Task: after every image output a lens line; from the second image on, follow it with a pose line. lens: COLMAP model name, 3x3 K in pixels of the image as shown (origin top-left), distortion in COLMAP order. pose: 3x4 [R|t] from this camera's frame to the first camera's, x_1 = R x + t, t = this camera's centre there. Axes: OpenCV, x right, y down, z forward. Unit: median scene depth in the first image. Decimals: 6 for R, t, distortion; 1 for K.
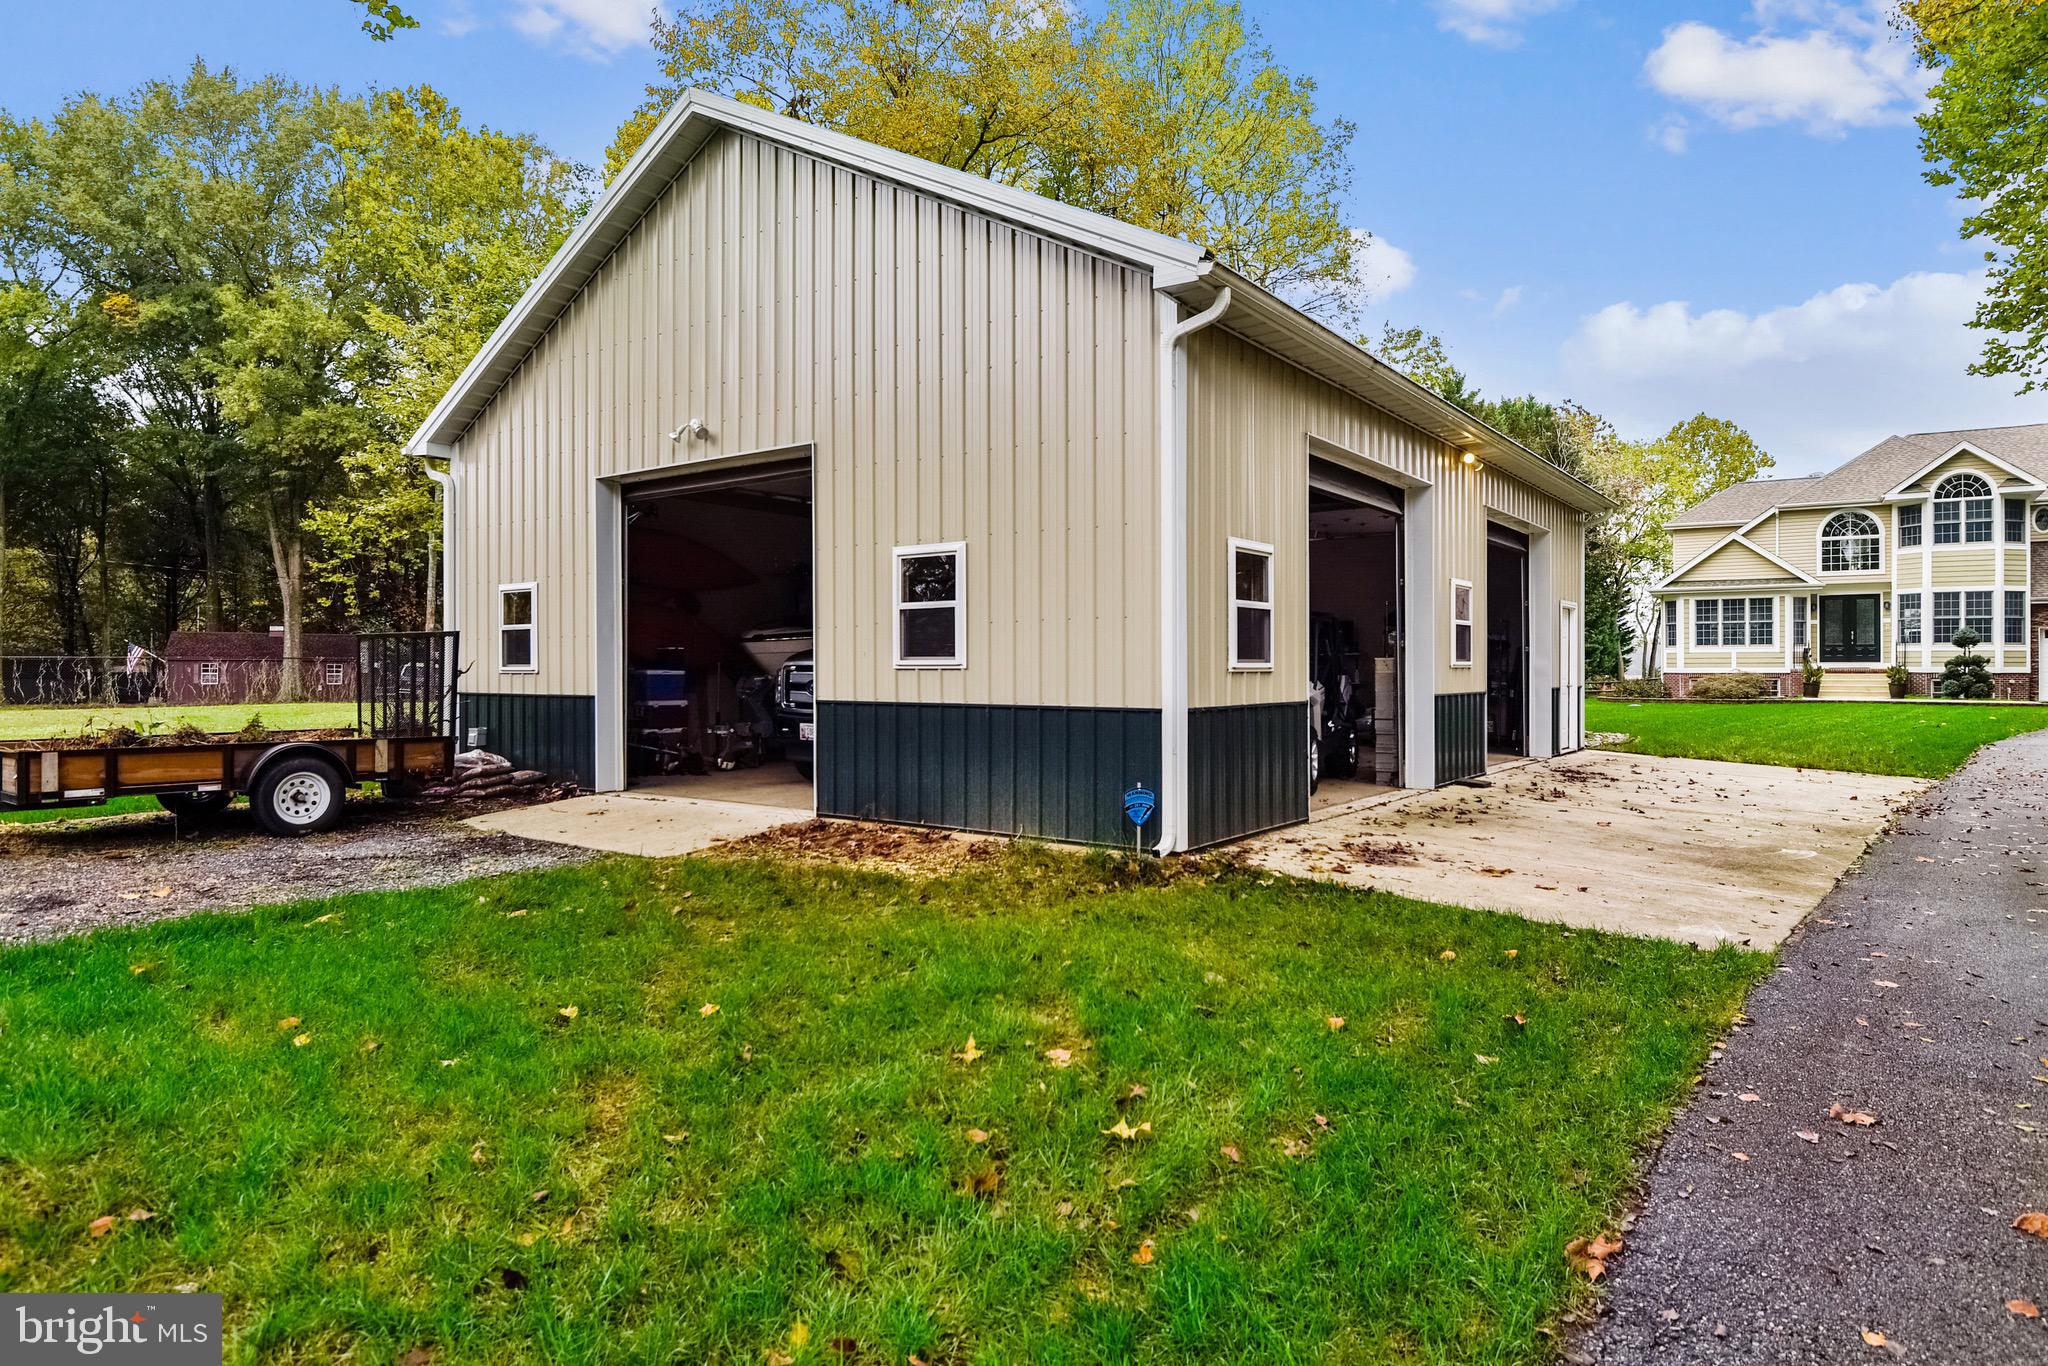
lens RADIAL K [[1205.3, 0, 972.2], [0, 1205.3, 673.5], [0, 0, 1]] dist [-0.024112, -0.005761]
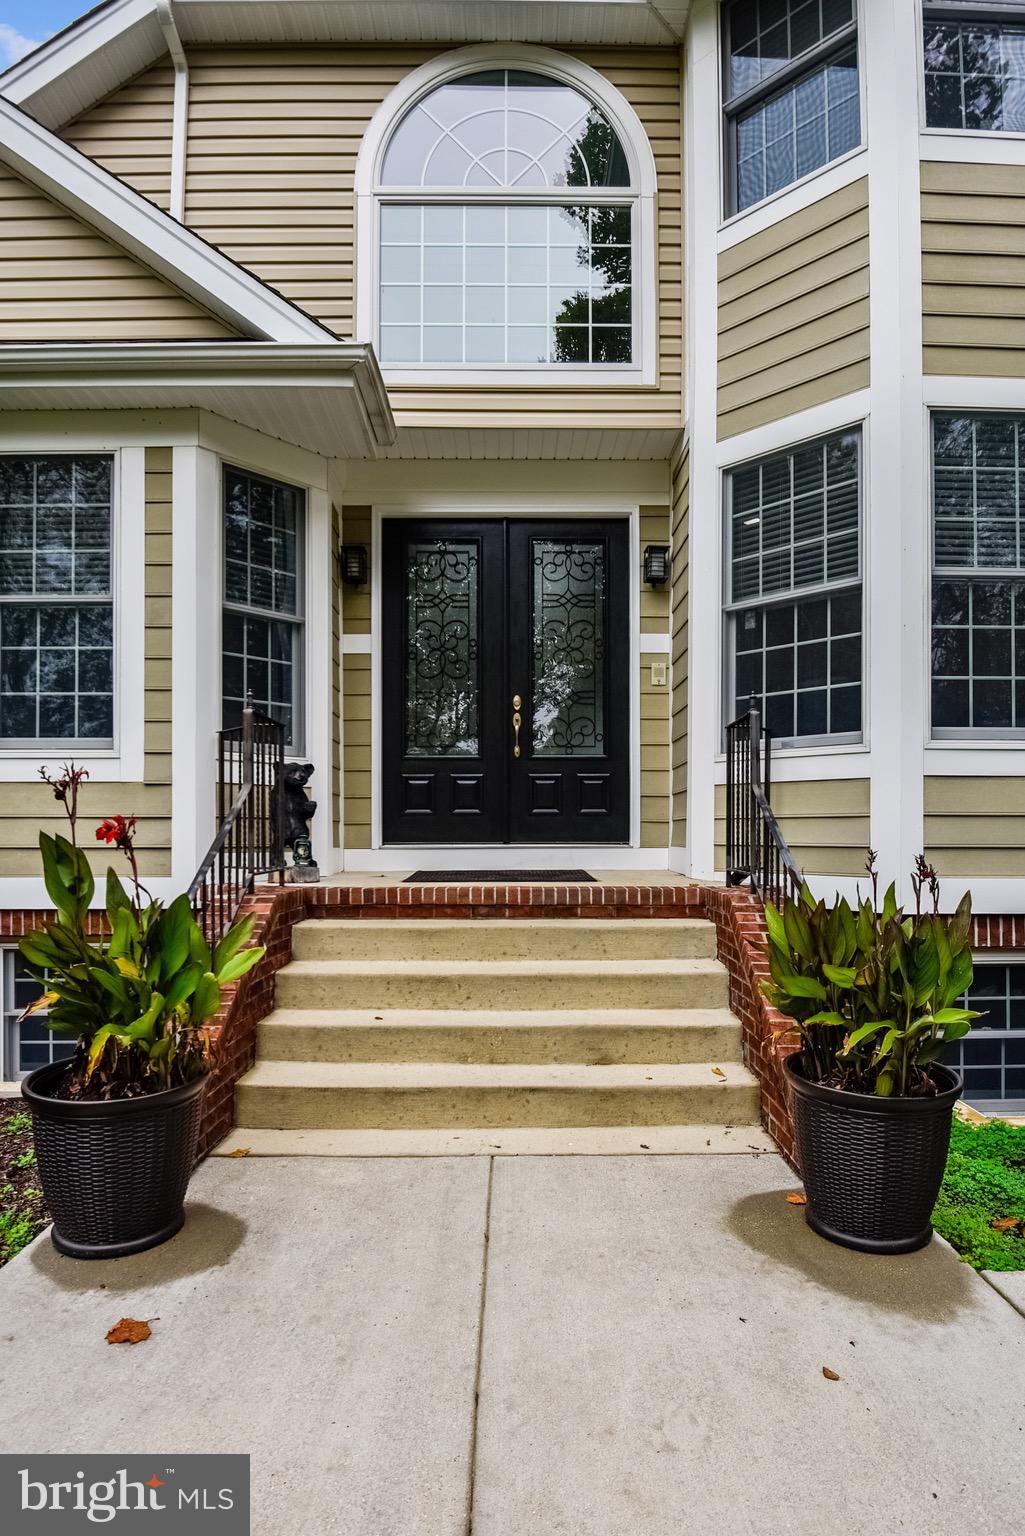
lens RADIAL K [[866.5, 0, 516.3], [0, 866.5, 836.4], [0, 0, 1]] dist [-0.021869, -0.002700]
pose [[0.817706, 0.003236, 0.575627, 0.668346], [0.000530, 0.999980, -0.006374, -0.010225], [-0.575636, 0.005518, 0.817688, 0.895104]]
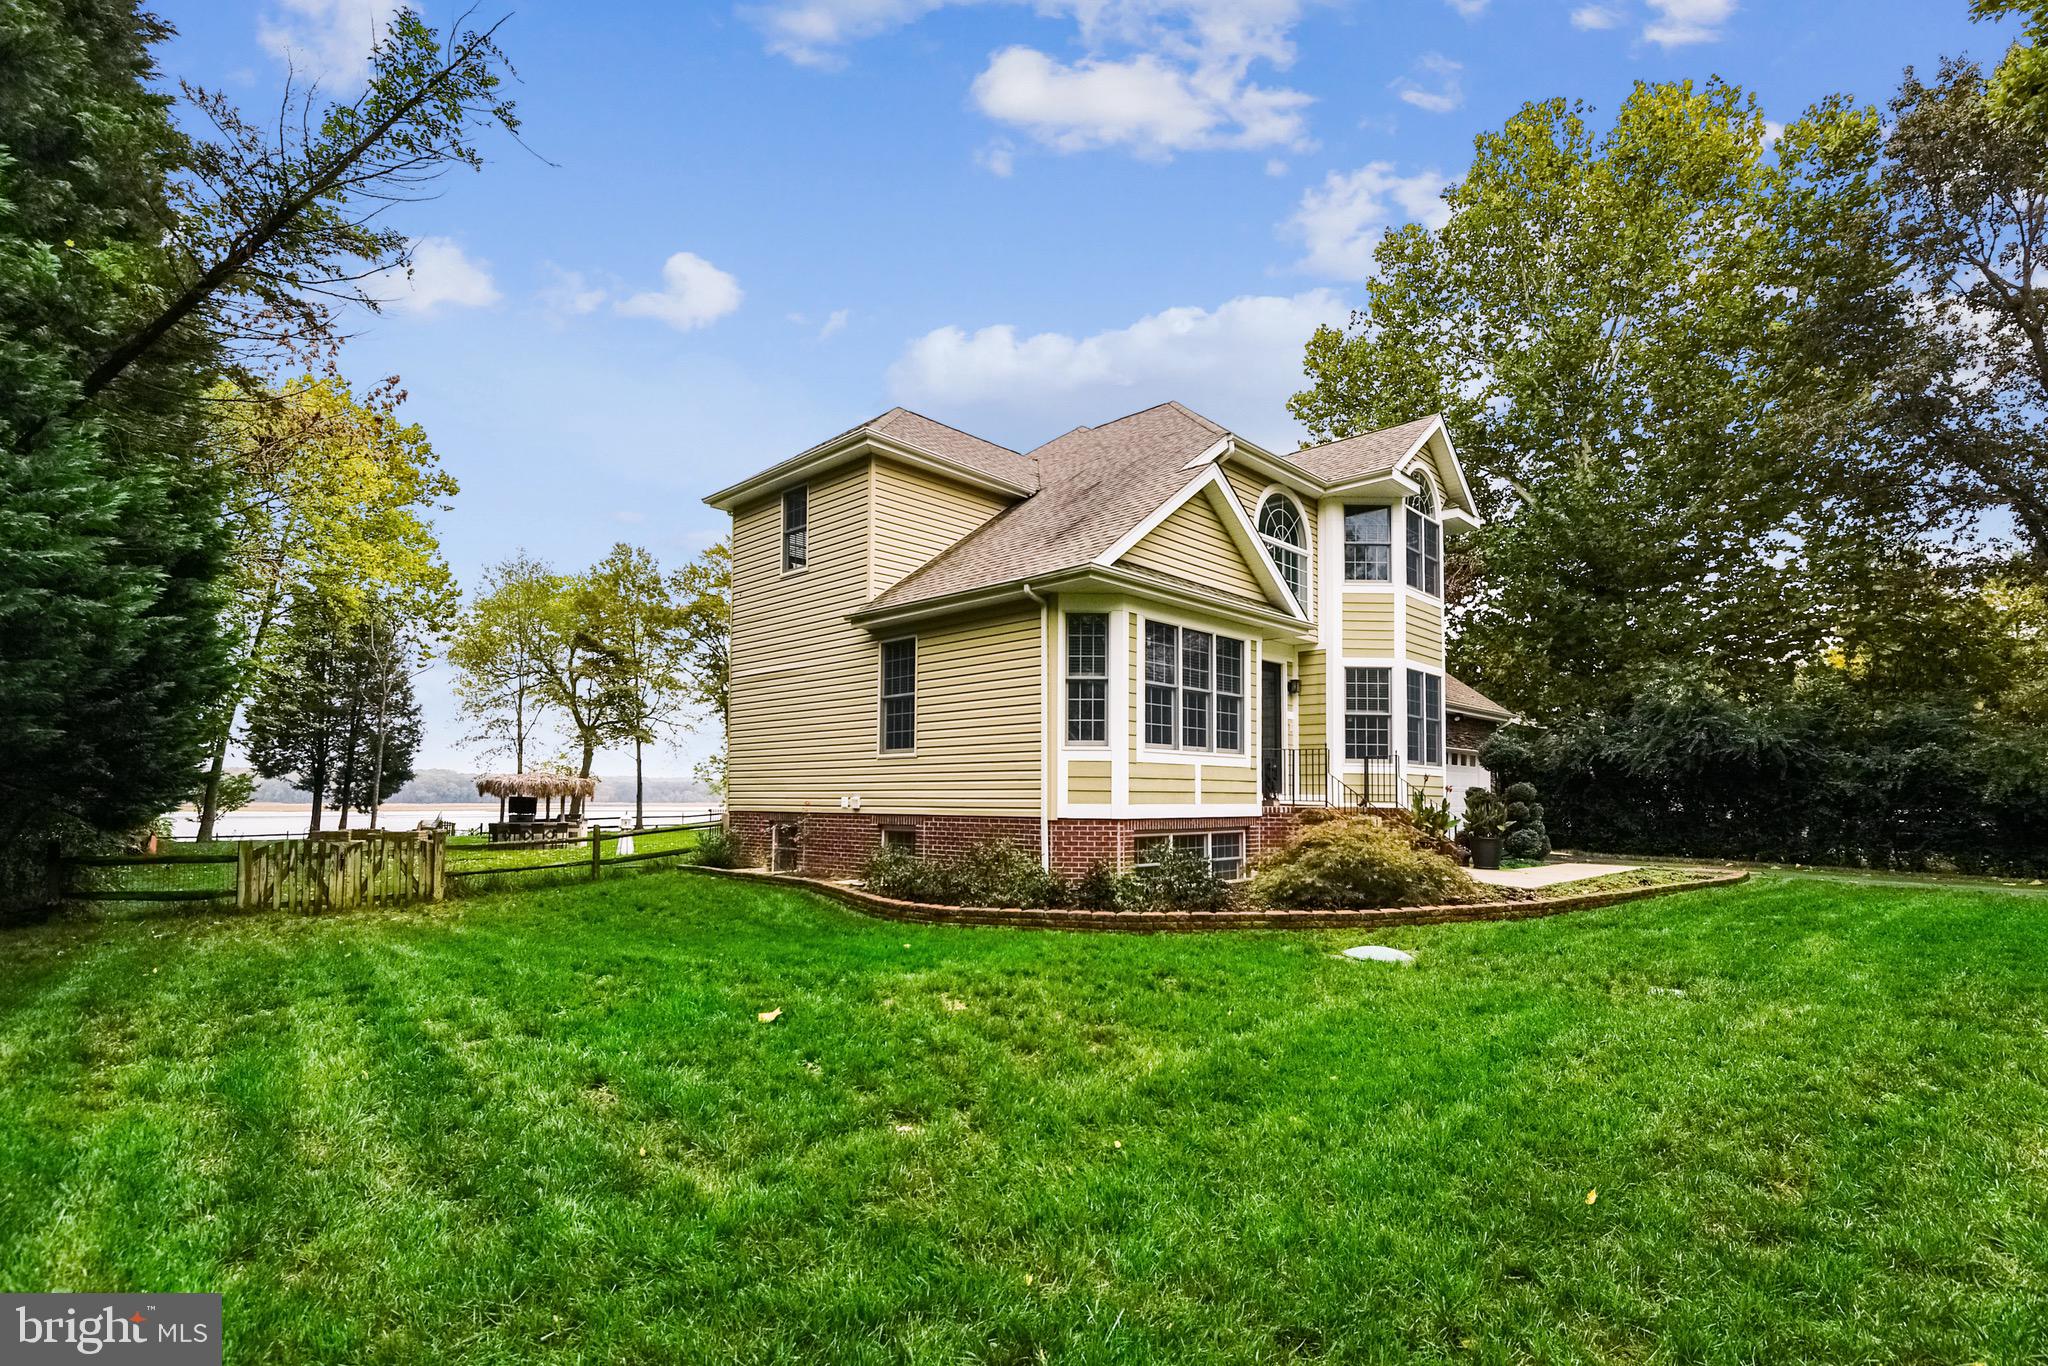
lens RADIAL K [[969.3, 0, 1109.1], [0, 969.3, 769.6], [0, 0, 1]] dist [-0.022291, -0.010679]
pose [[0.106872, 0.031814, 0.993764, 0.330940], [0.001327, 0.999482, -0.032140, -0.006353], [-0.994272, 0.004754, 0.106775, 1.039918]]
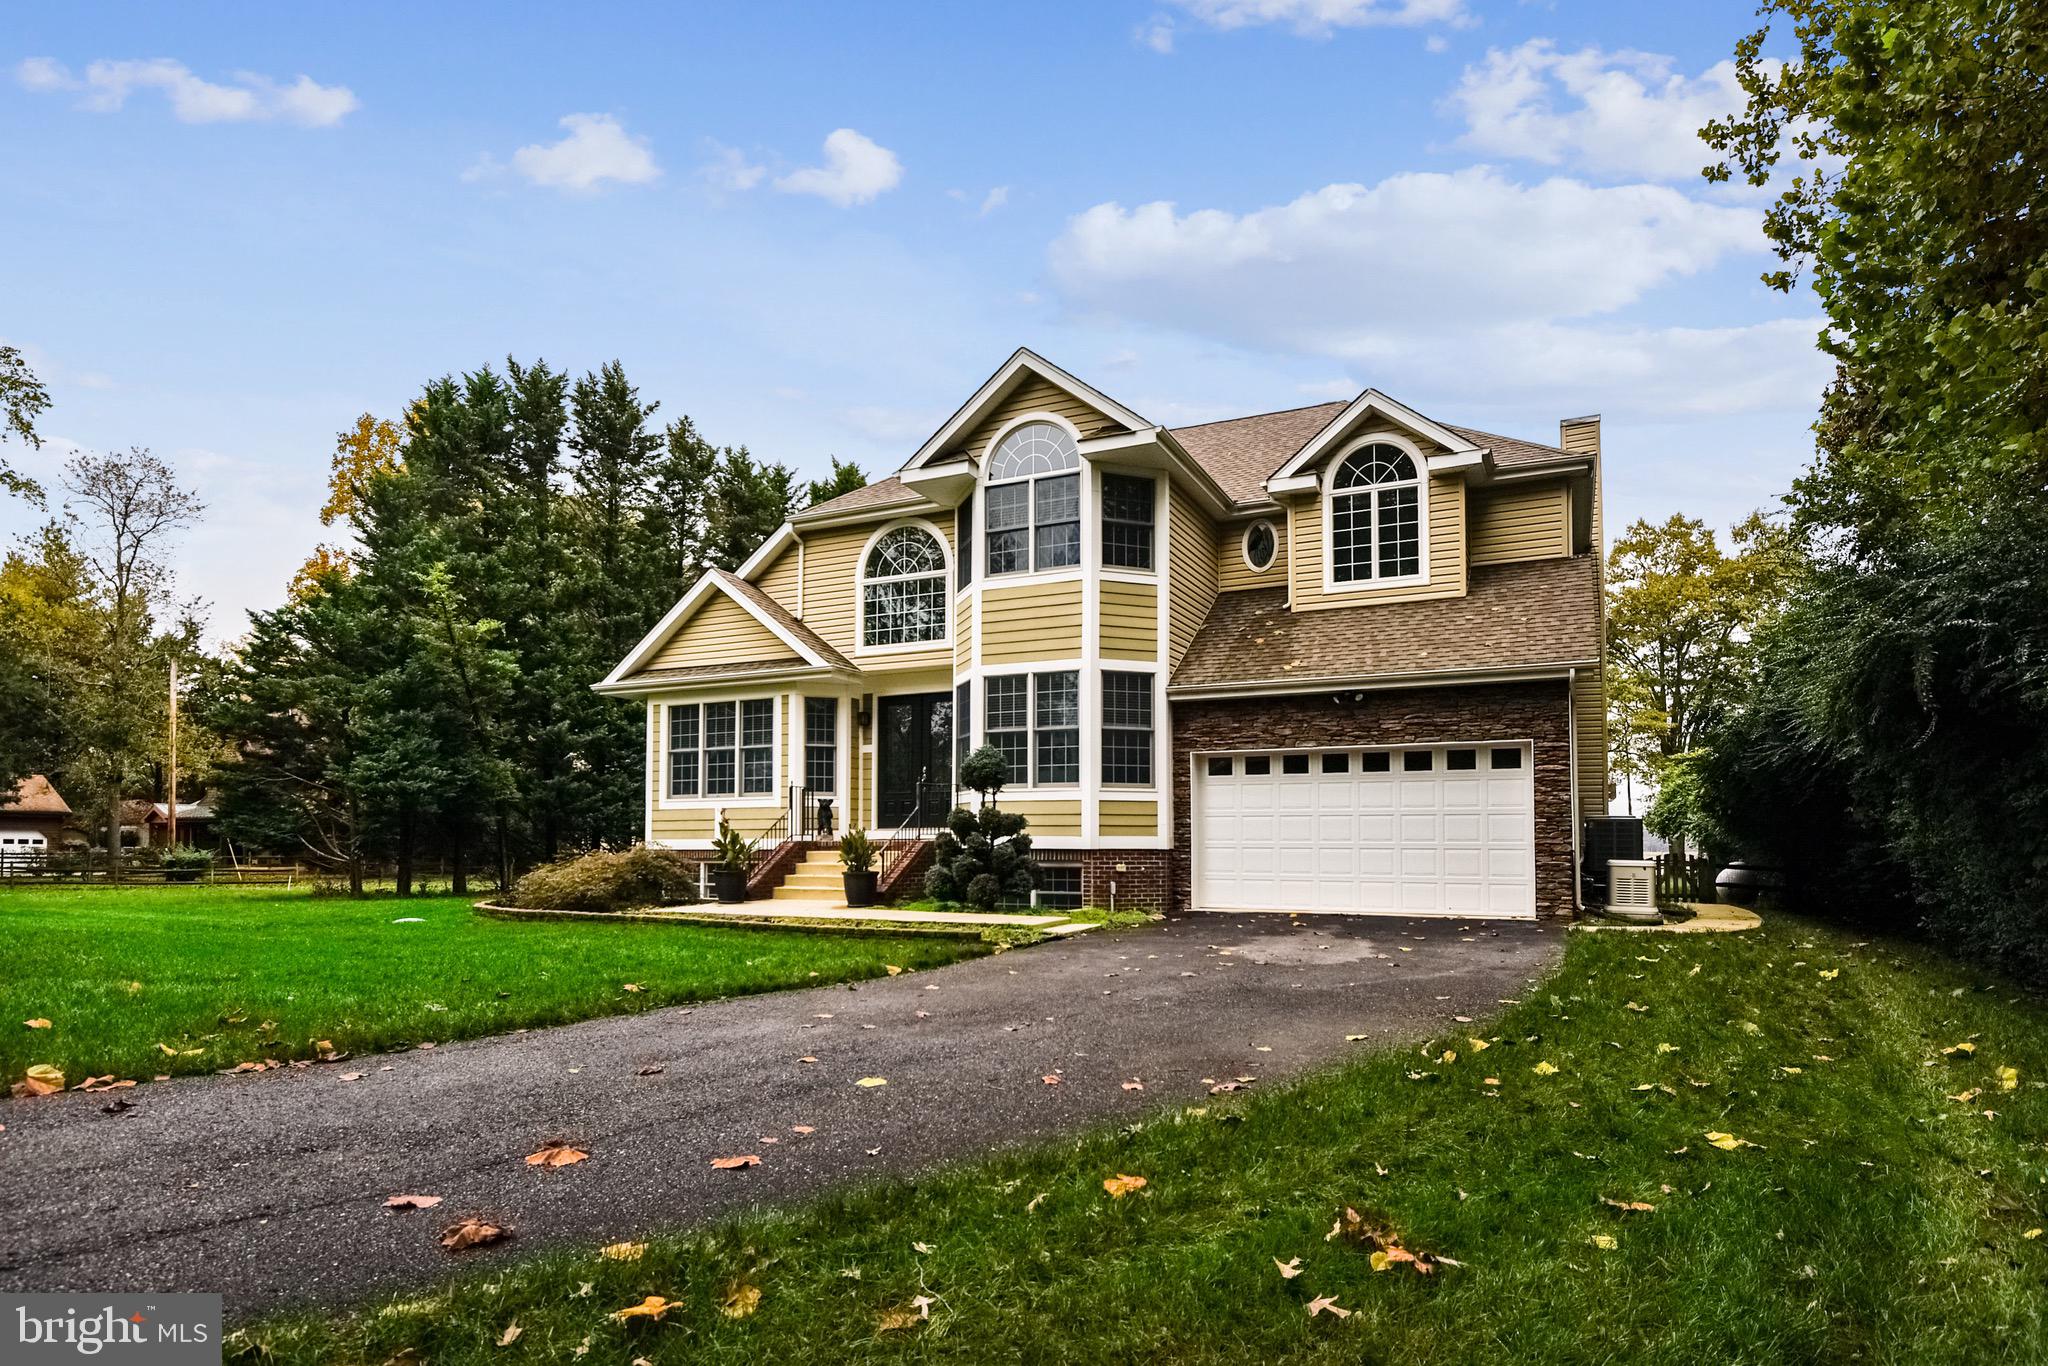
lens RADIAL K [[1125.6, 0, 1040.1], [0, 1125.6, 809.4], [0, 0, 1]] dist [-0.006494, -0.000021]
pose [[0.986958, 0.005461, 0.160883, 0.727586], [0.000408, 0.999336, -0.036427, -0.000031], [-0.160975, 0.036017, 0.986301, 0.533426]]
